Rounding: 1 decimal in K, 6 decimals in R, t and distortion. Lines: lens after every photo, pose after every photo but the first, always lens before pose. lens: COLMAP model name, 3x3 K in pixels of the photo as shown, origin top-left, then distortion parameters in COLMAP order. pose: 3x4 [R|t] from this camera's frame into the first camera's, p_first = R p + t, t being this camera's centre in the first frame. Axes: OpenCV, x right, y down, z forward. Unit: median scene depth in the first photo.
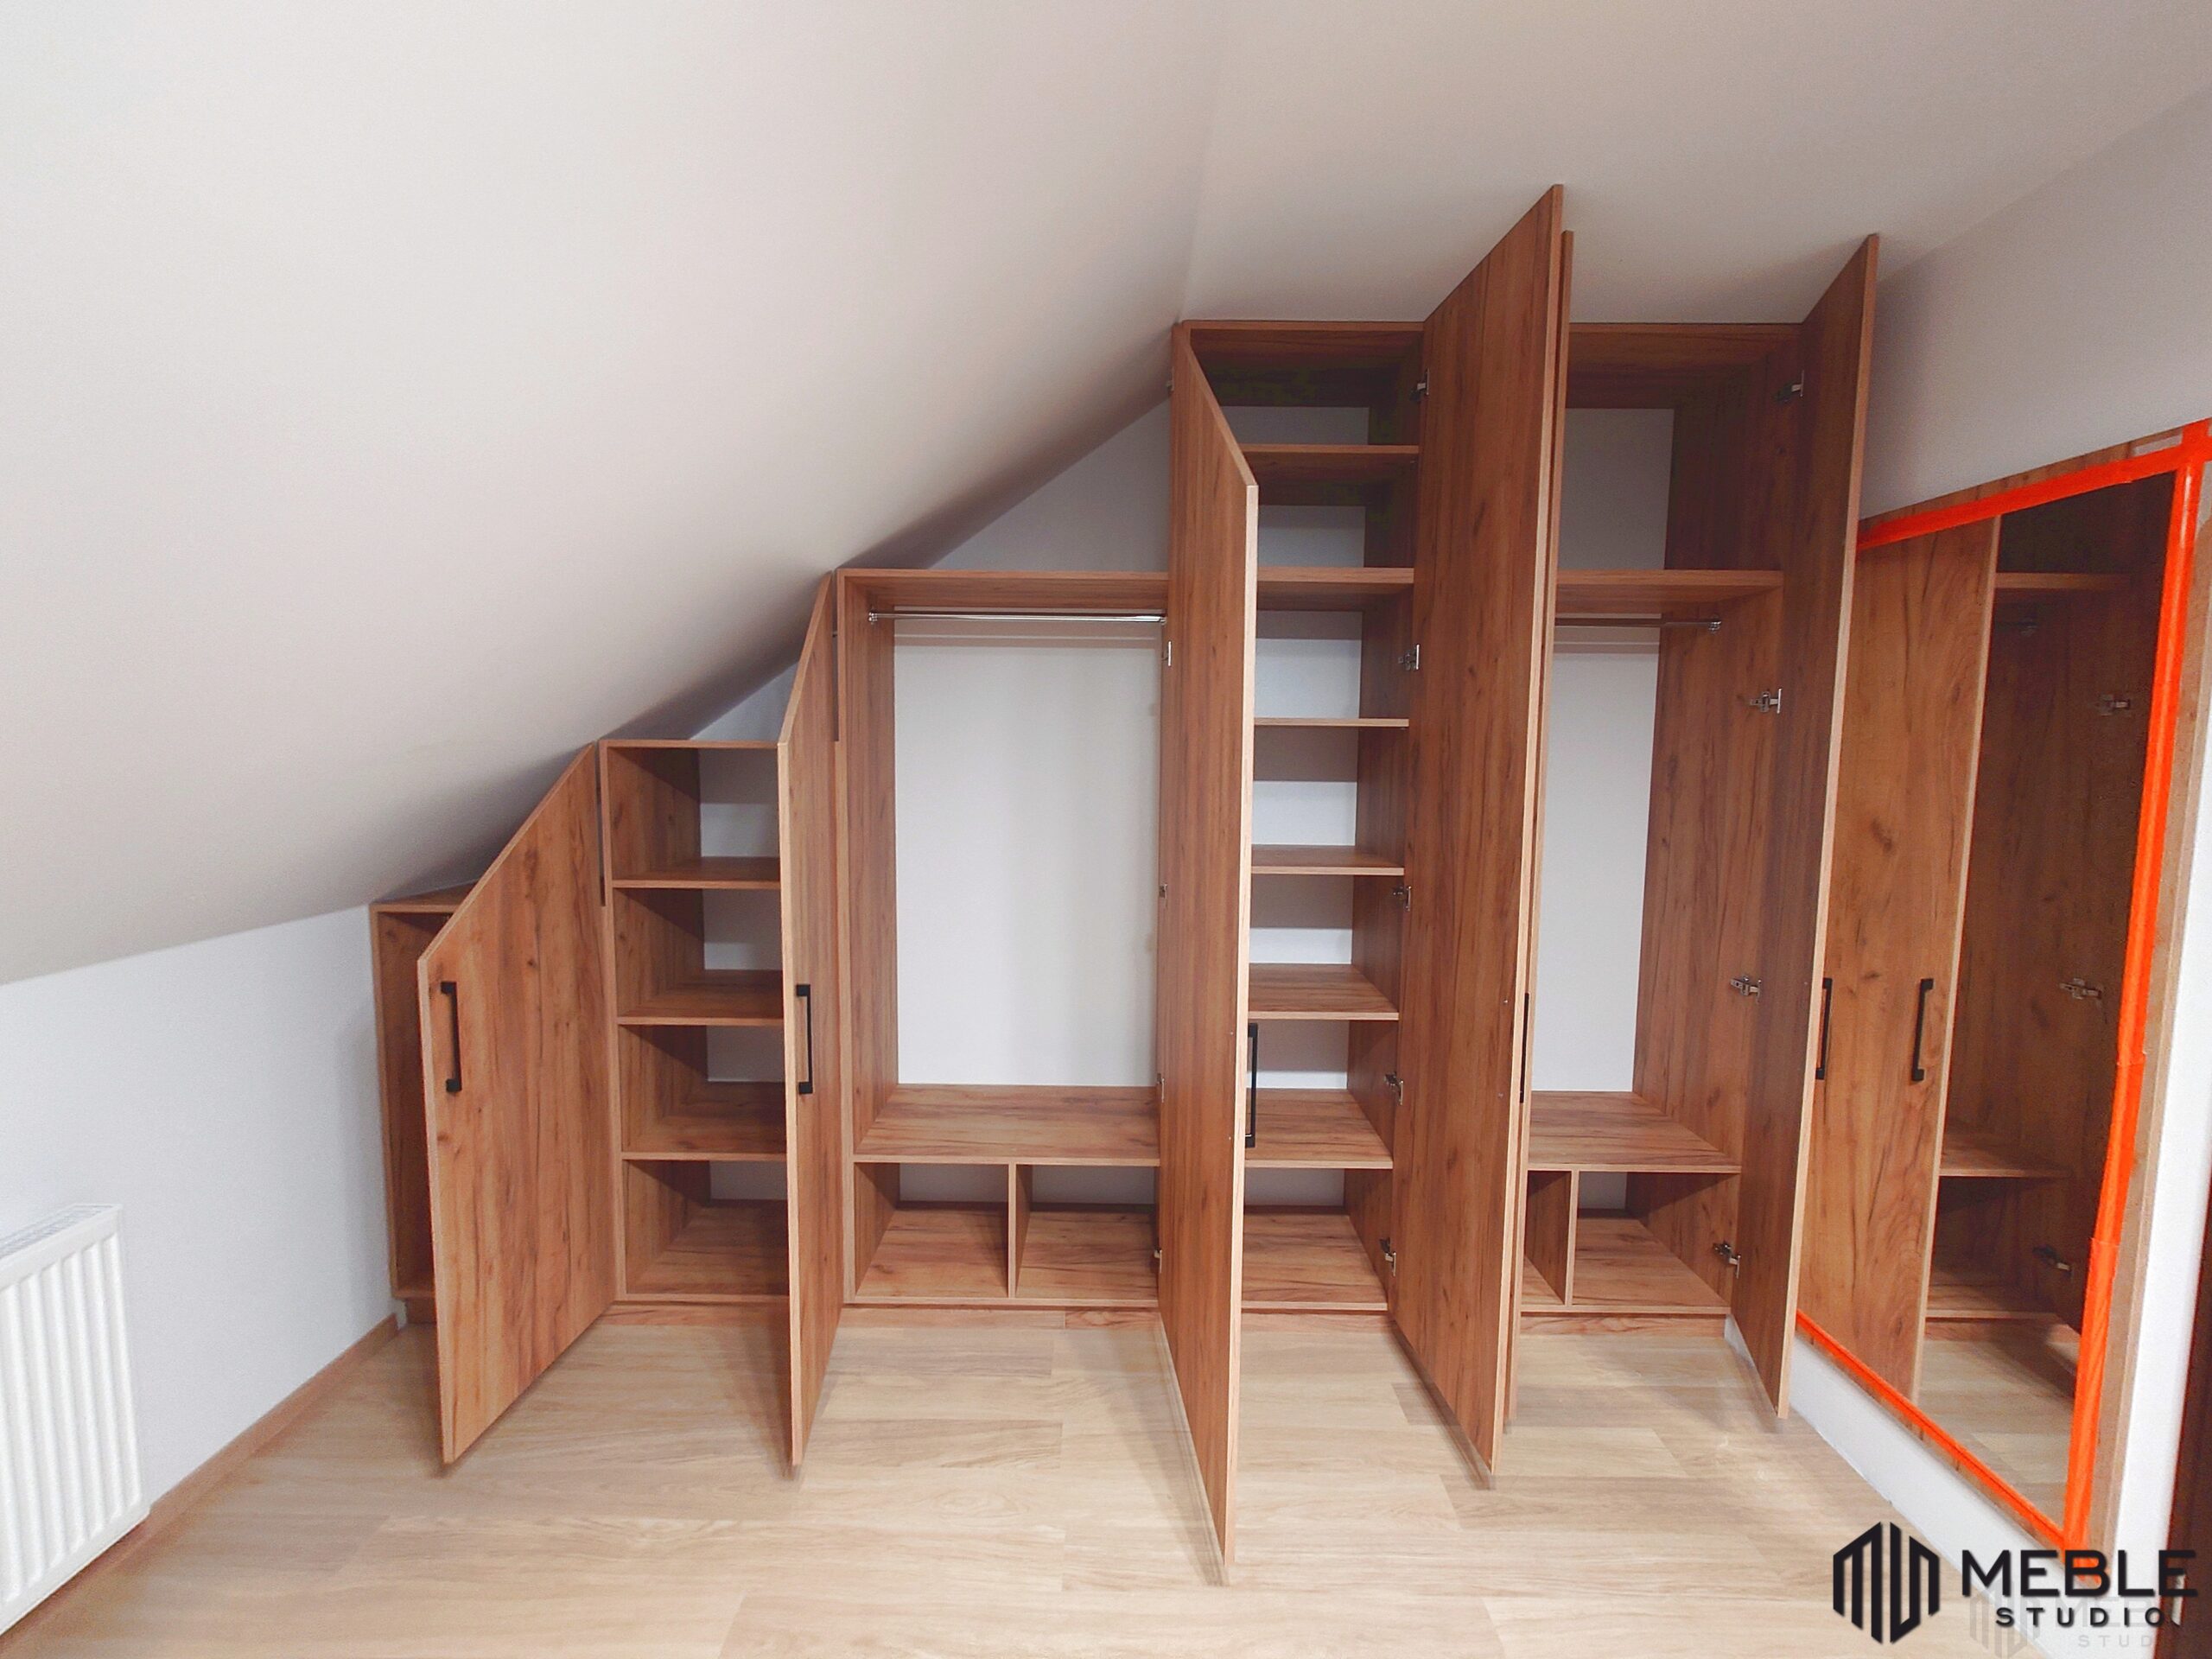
lens RADIAL K [[999.5, 0, 1106.0], [0, 999.5, 829.5], [0, 0, 1]] dist [0.003464, 0.000255]
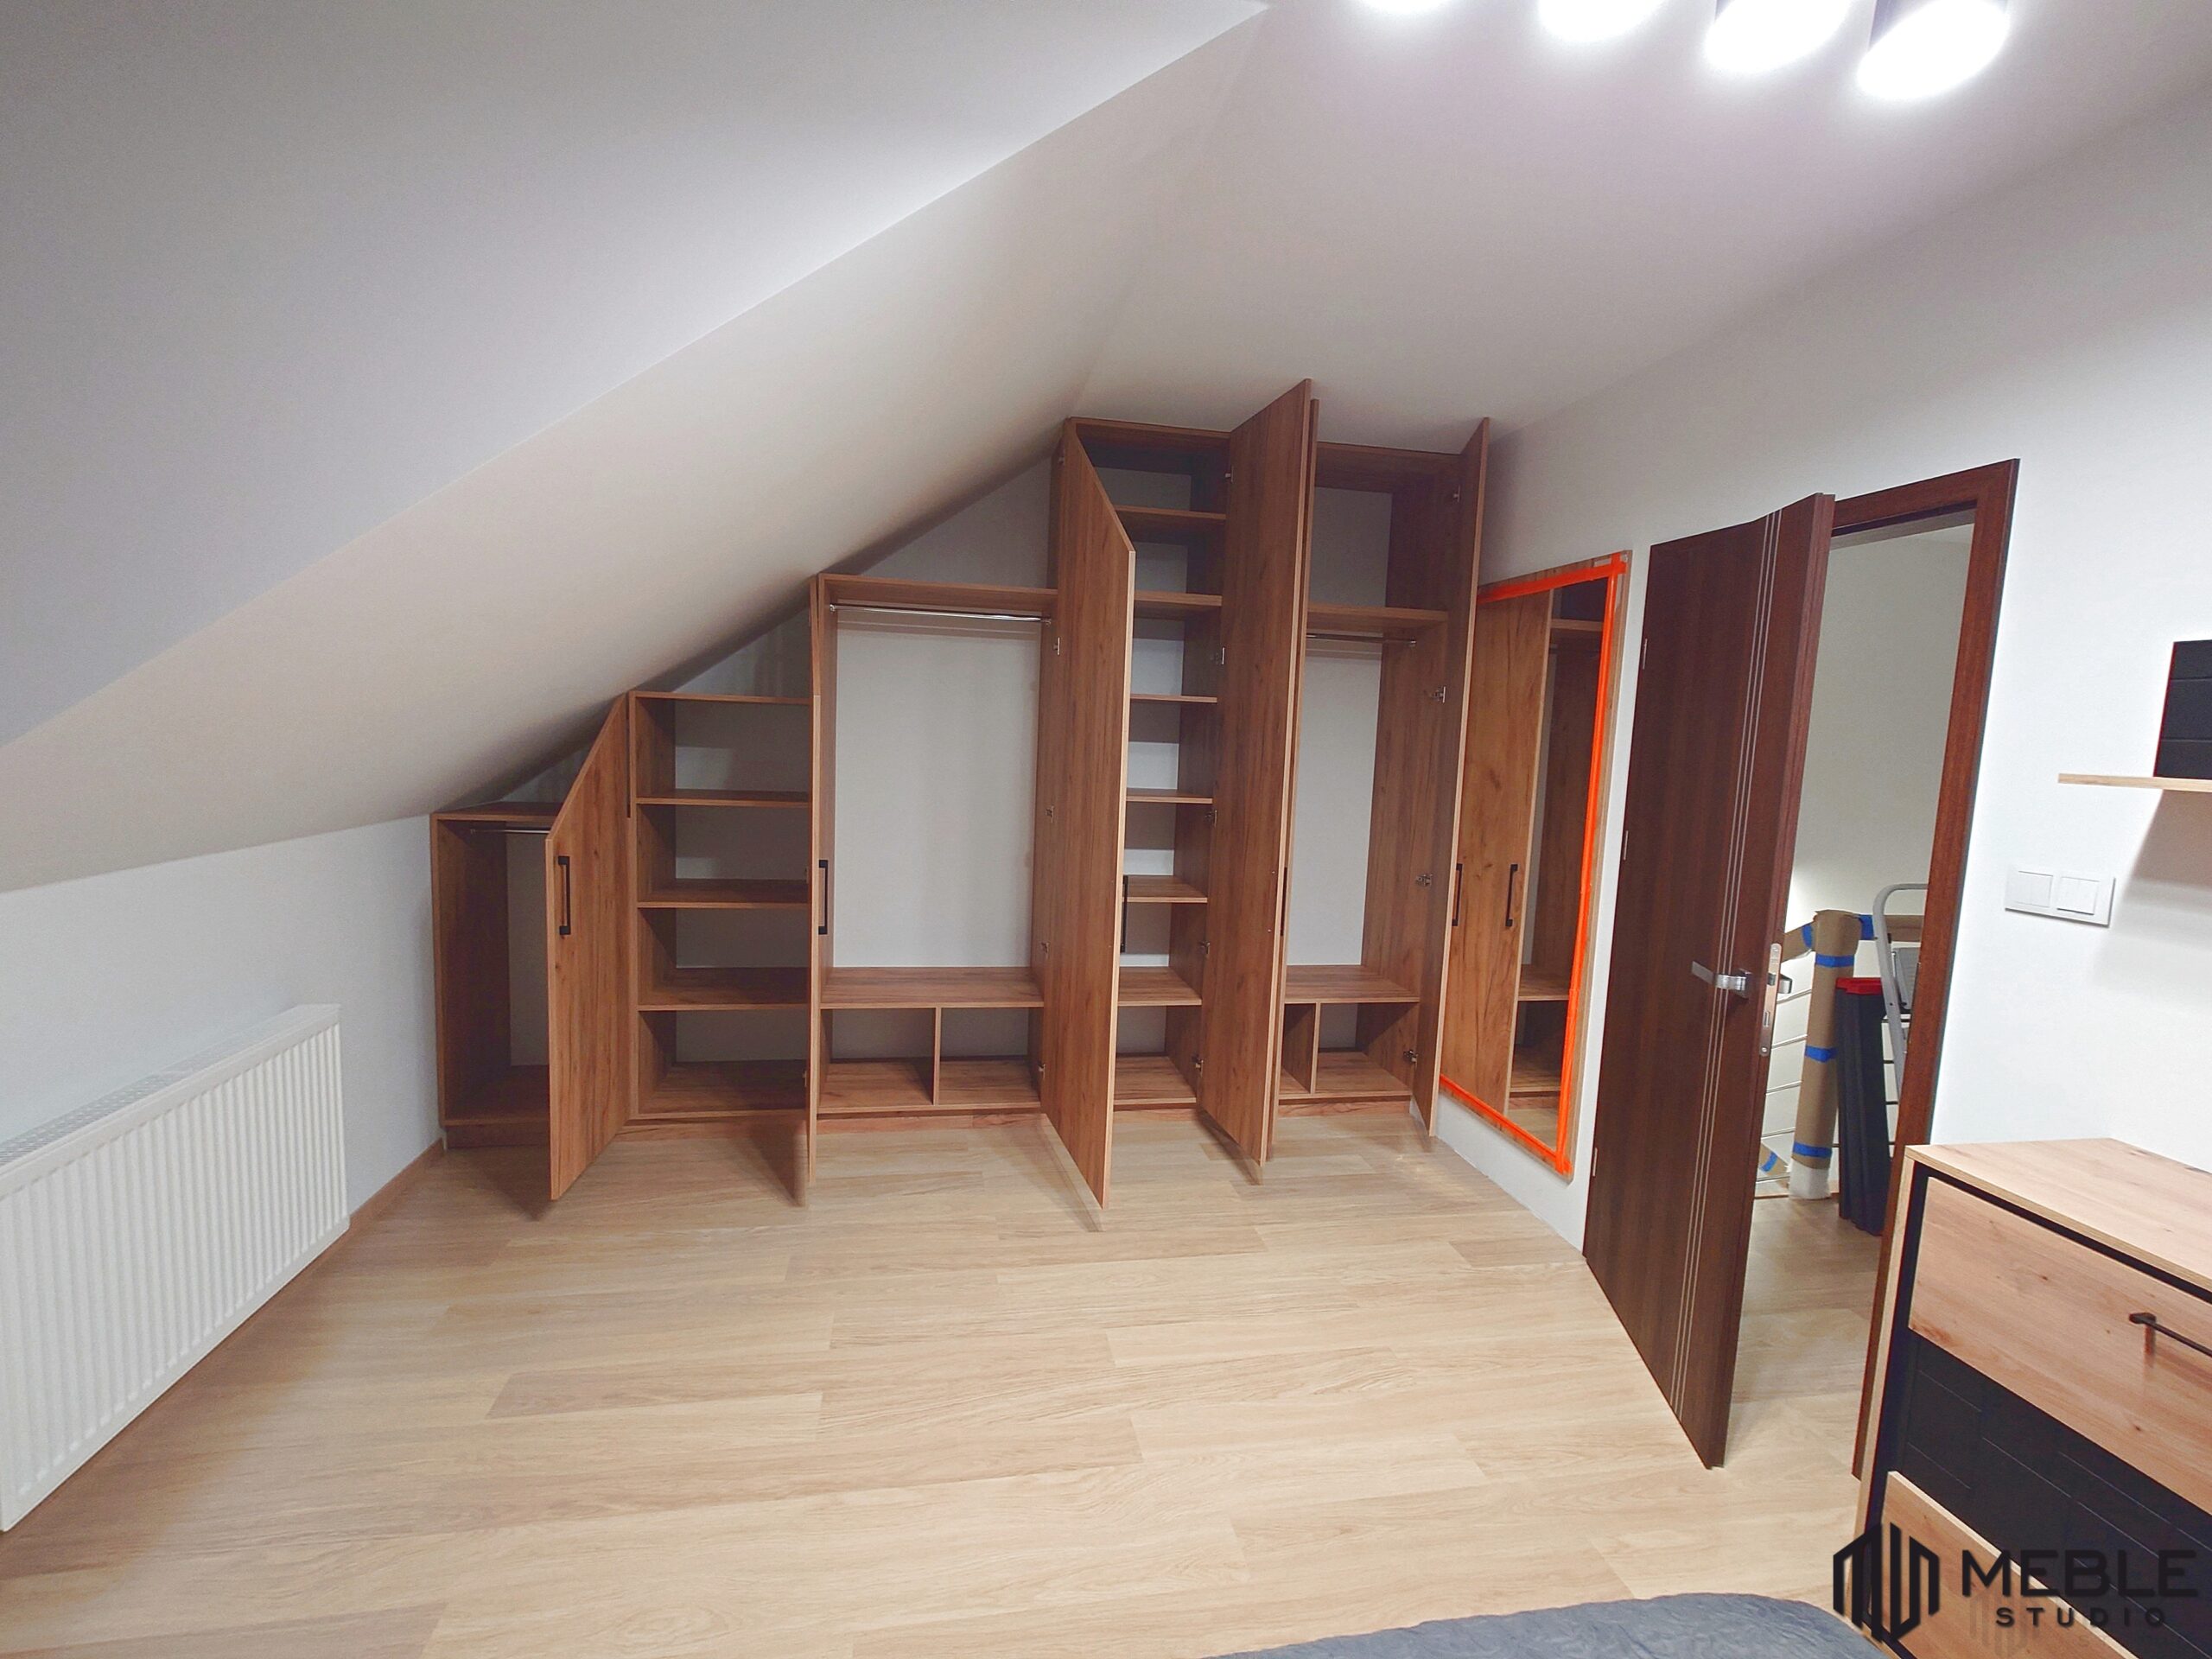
lens RADIAL K [[999.5, 0, 1106.0], [0, 999.5, 829.5], [0, 0, 1]] dist [0.003464, 0.000255]
pose [[0.981172, 0.011239, 0.192807, -0.153647], [-0.013850, 0.999830, 0.012197, 0.075020], [-0.192637, -0.014638, 0.981161, -0.460152]]
